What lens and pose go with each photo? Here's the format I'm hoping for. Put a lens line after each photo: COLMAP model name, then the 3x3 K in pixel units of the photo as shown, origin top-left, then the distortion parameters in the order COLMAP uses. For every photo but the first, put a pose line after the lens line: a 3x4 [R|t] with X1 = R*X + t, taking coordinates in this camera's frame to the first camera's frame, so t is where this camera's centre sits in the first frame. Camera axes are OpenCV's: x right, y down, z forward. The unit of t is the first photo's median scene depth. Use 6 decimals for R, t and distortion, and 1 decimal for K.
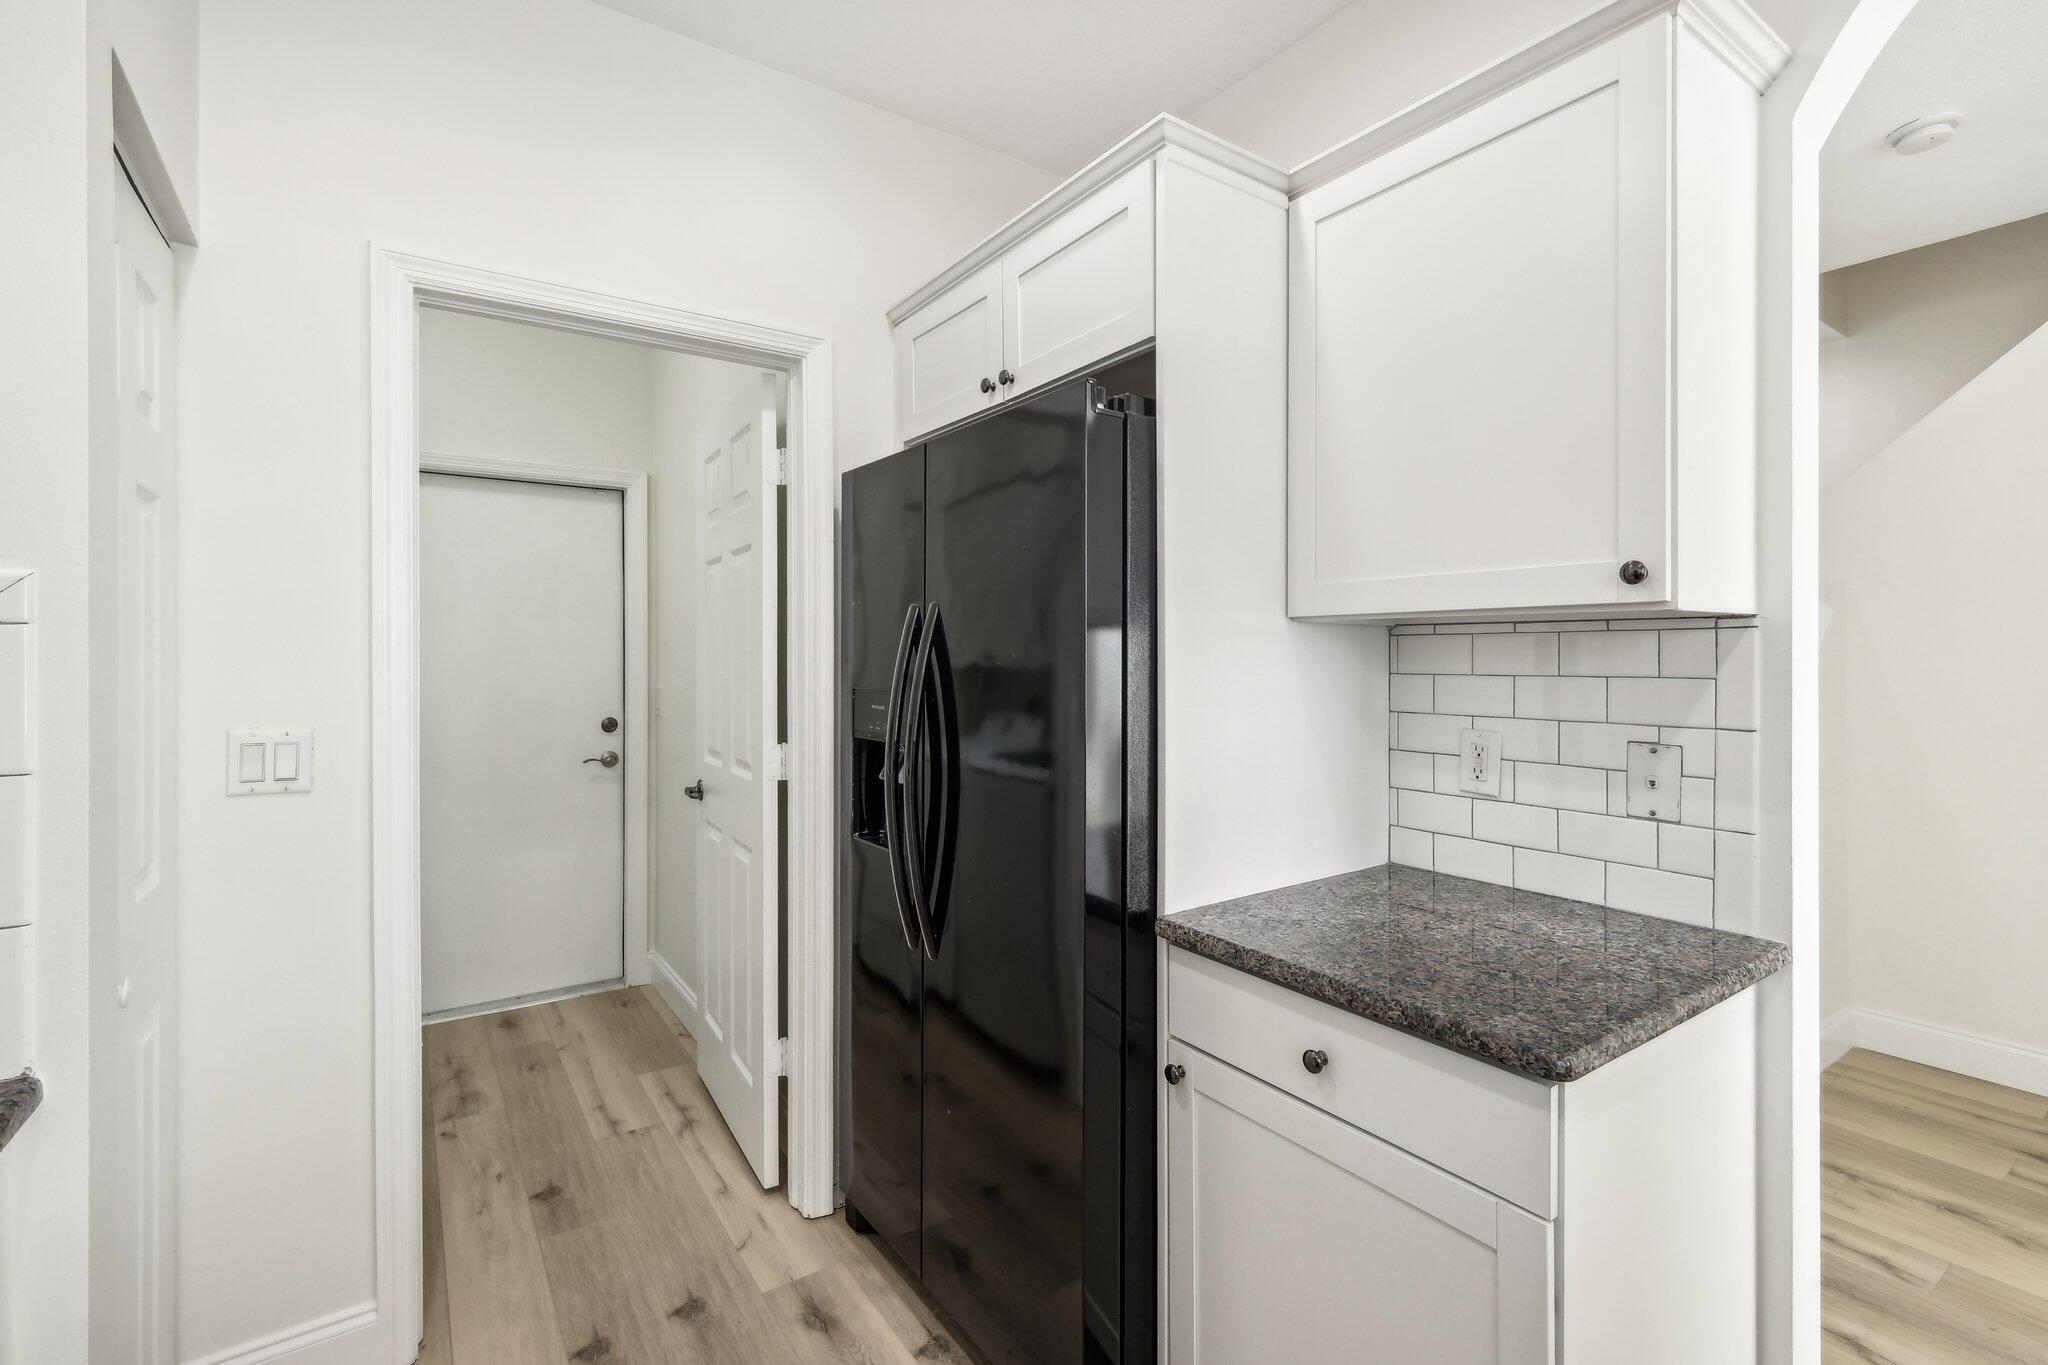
lens RADIAL K [[907.5, 0, 1010.5], [0, 907.5, 667.4], [0, 0, 1]] dist [-0.001833, -0.000092]
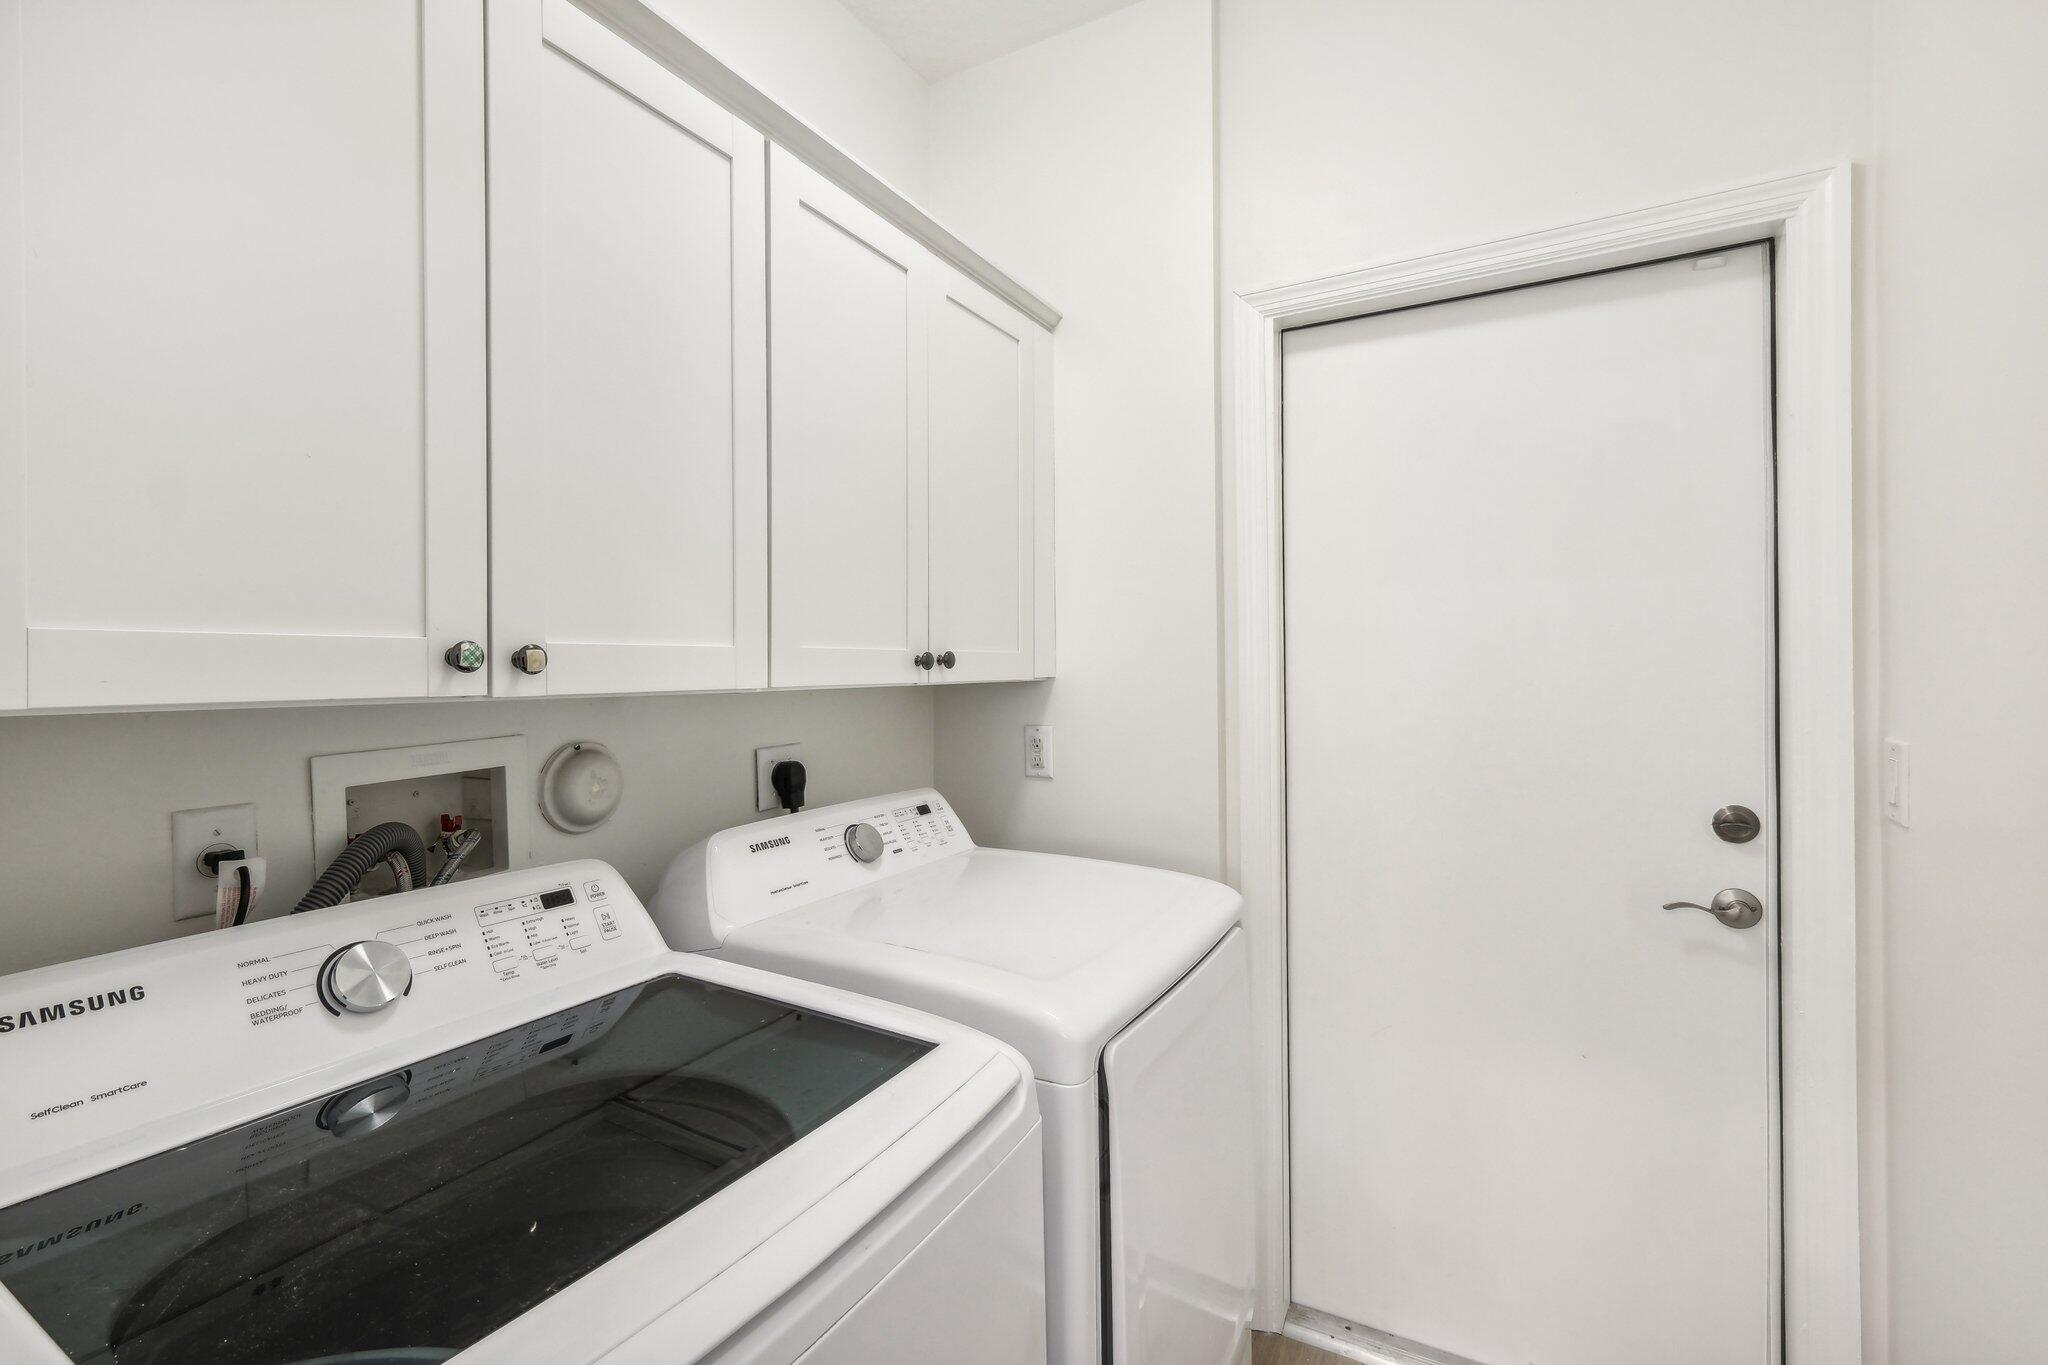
lens RADIAL K [[907.5, 0, 1005.2], [0, 907.5, 669.5], [0, 0, 1]] dist [-0.001833, -0.000092]
pose [[0.442893, -0.004315, -0.896564, -0.222297], [0.003297, 0.999989, -0.003184, -0.005913], [0.896568, -0.001546, 0.442903, 0.525056]]
